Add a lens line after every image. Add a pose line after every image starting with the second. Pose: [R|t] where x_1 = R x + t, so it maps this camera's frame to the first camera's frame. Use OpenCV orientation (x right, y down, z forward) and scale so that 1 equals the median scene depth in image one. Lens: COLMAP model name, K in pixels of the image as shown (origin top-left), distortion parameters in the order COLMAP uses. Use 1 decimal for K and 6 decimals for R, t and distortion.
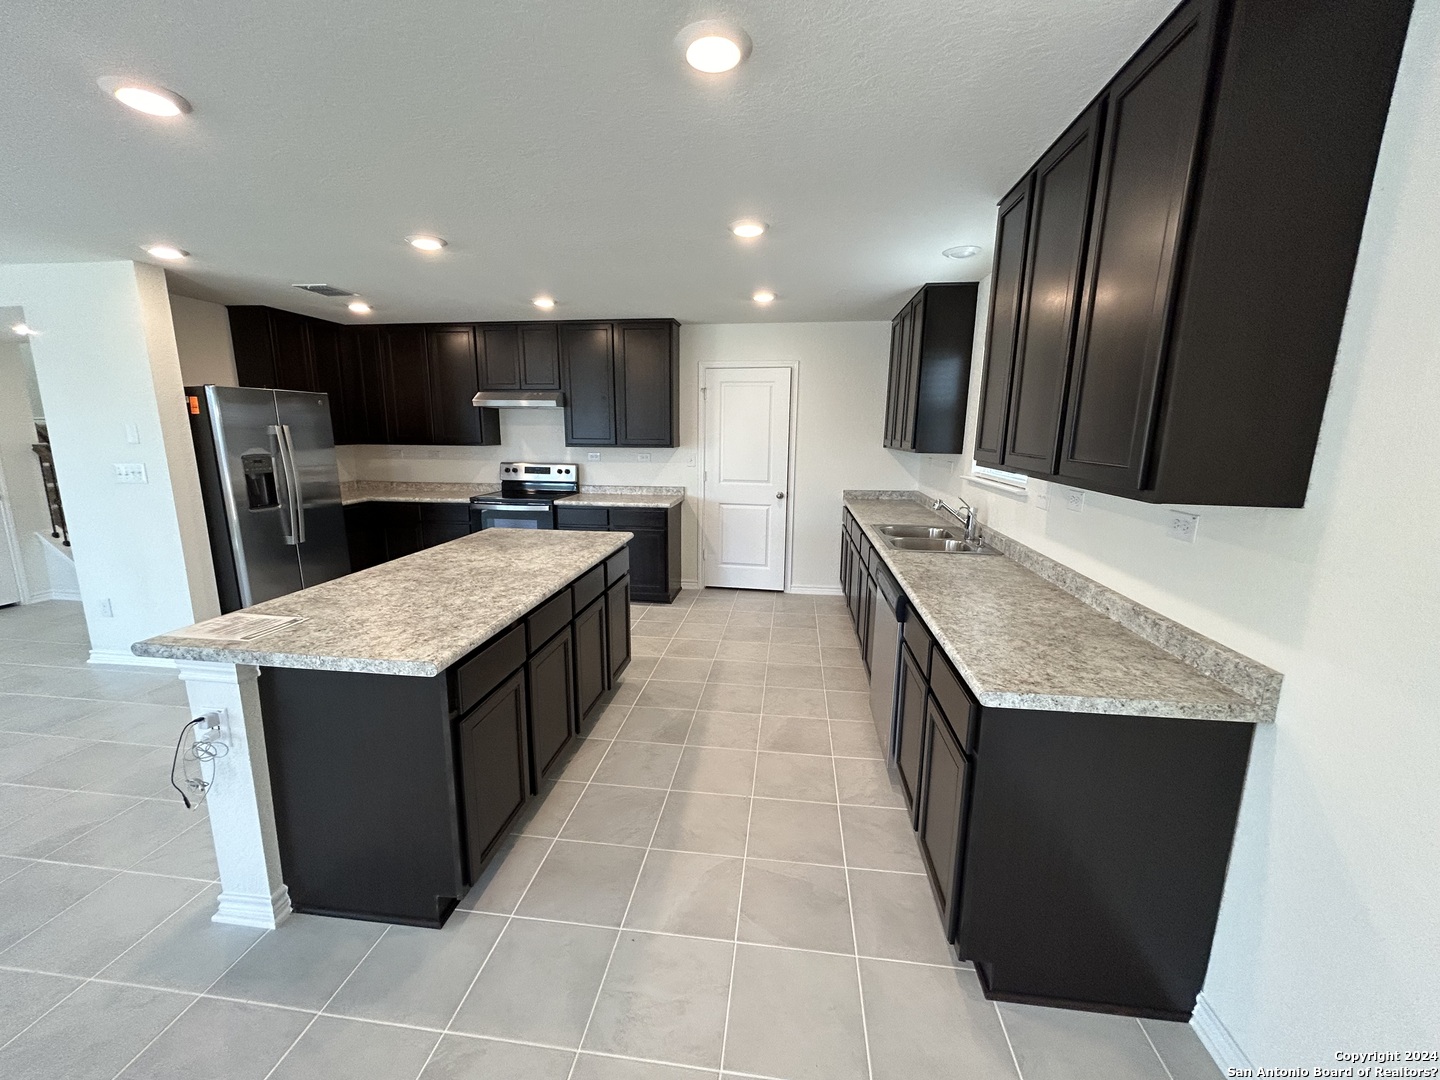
lens RADIAL K [[577.7, 0, 717.9], [0, 577.7, 539.4], [0, 0, 1]] dist [0.000629, 0.000546]
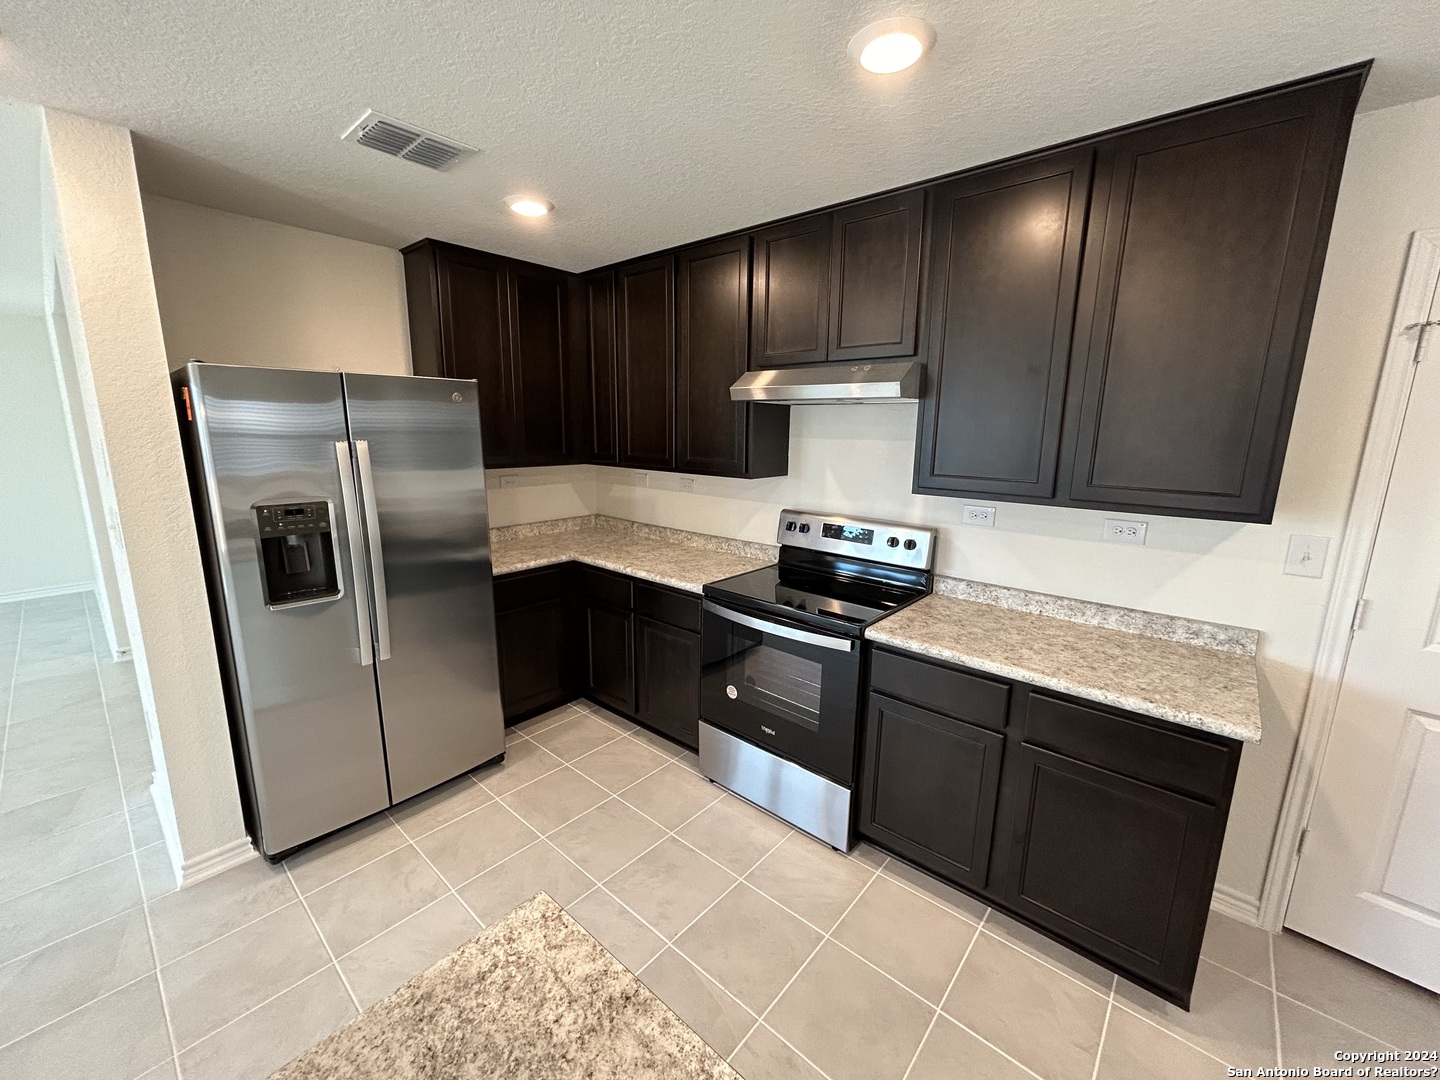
lens RADIAL K [[577.7, 0, 717.9], [0, 577.7, 539.4], [0, 0, 1]] dist [0.000629, 0.000546]
pose [[0.832314, 0.111722, -0.542928, -0.144057], [-0.110073, 0.993284, 0.035652, -0.121904], [0.543265, 0.030088, 0.839022, 0.551510]]
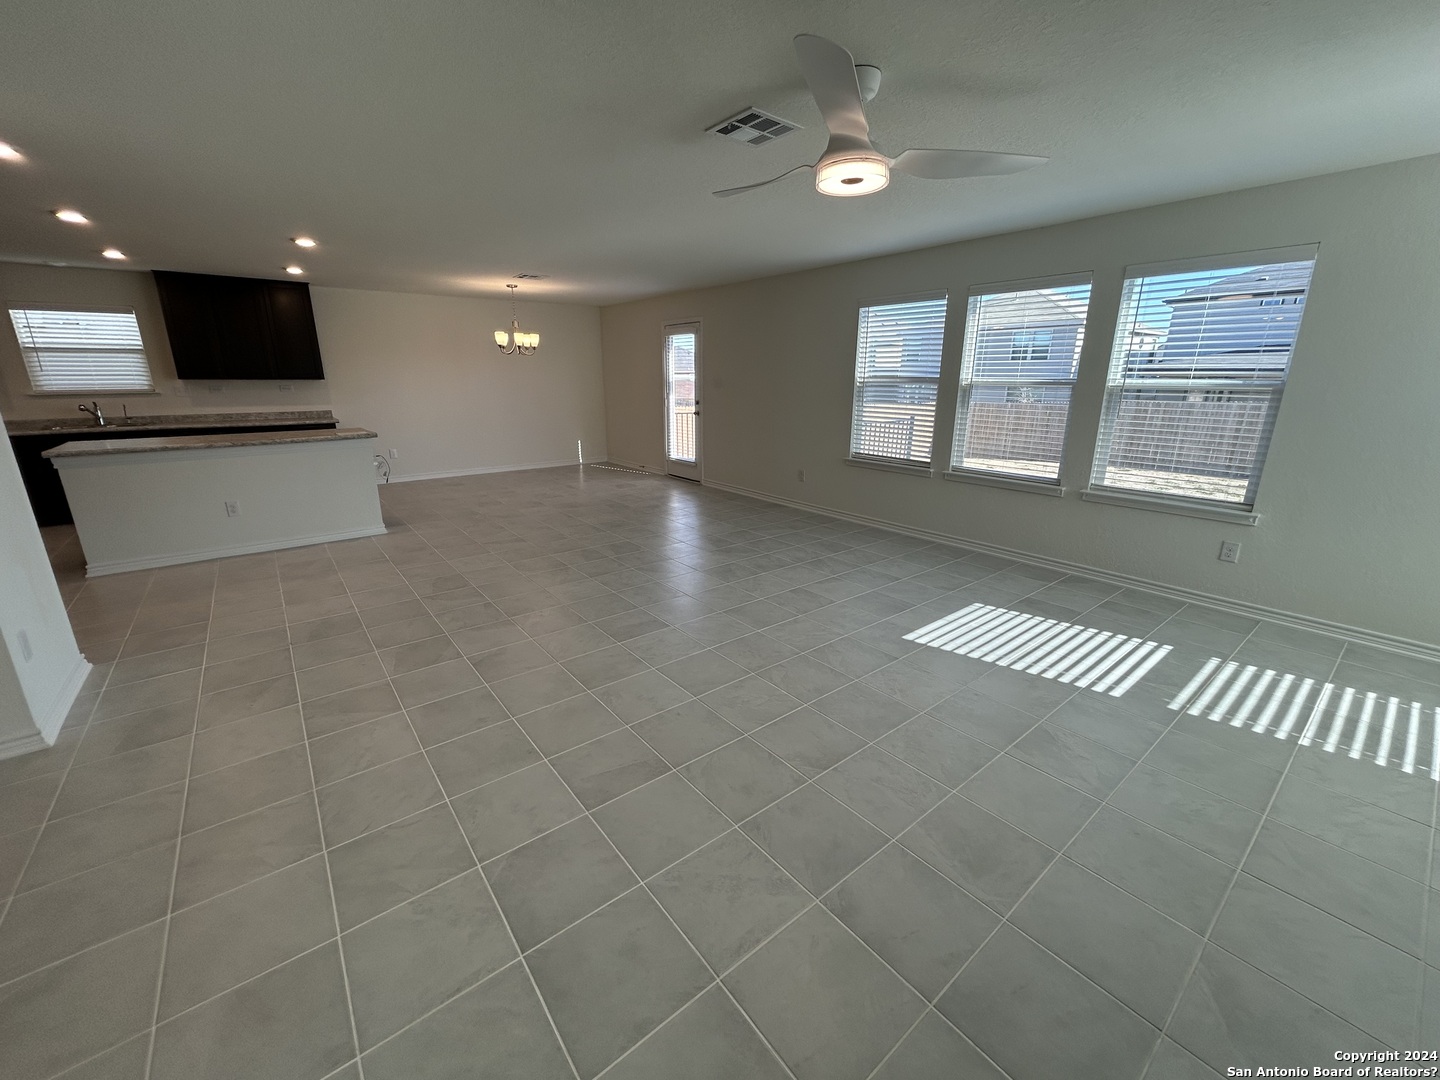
lens RADIAL K [[577.7, 0, 717.9], [0, 577.7, 539.4], [0, 0, 1]] dist [0.000629, 0.000546]
pose [[-0.715339, -0.198953, 0.669856, -1.388245], [0.126029, 0.906159, 0.403724, -0.102358], [-0.687318, 0.373221, -0.623137, 0.576431]]
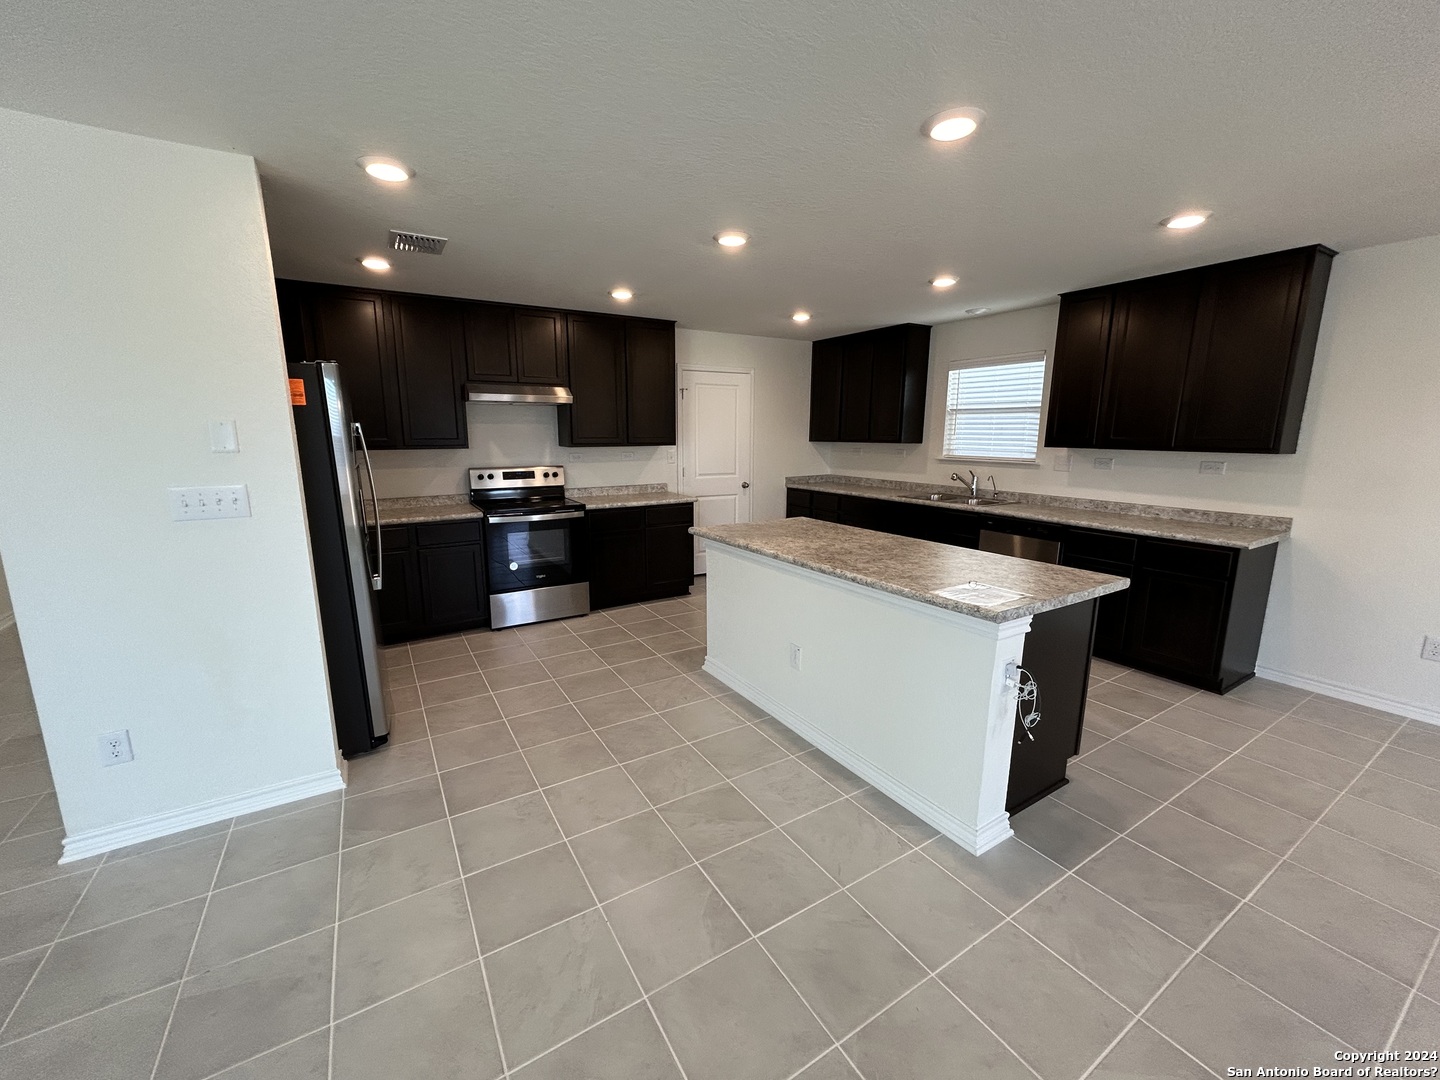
lens RADIAL K [[577.7, 0, 717.9], [0, 577.7, 539.4], [0, 0, 1]] dist [0.000629, 0.000546]
pose [[0.778395, -0.122332, 0.615740, -0.639830], [0.122071, 0.991603, 0.042689, -0.024092], [-0.615792, 0.041935, 0.786792, 0.132159]]
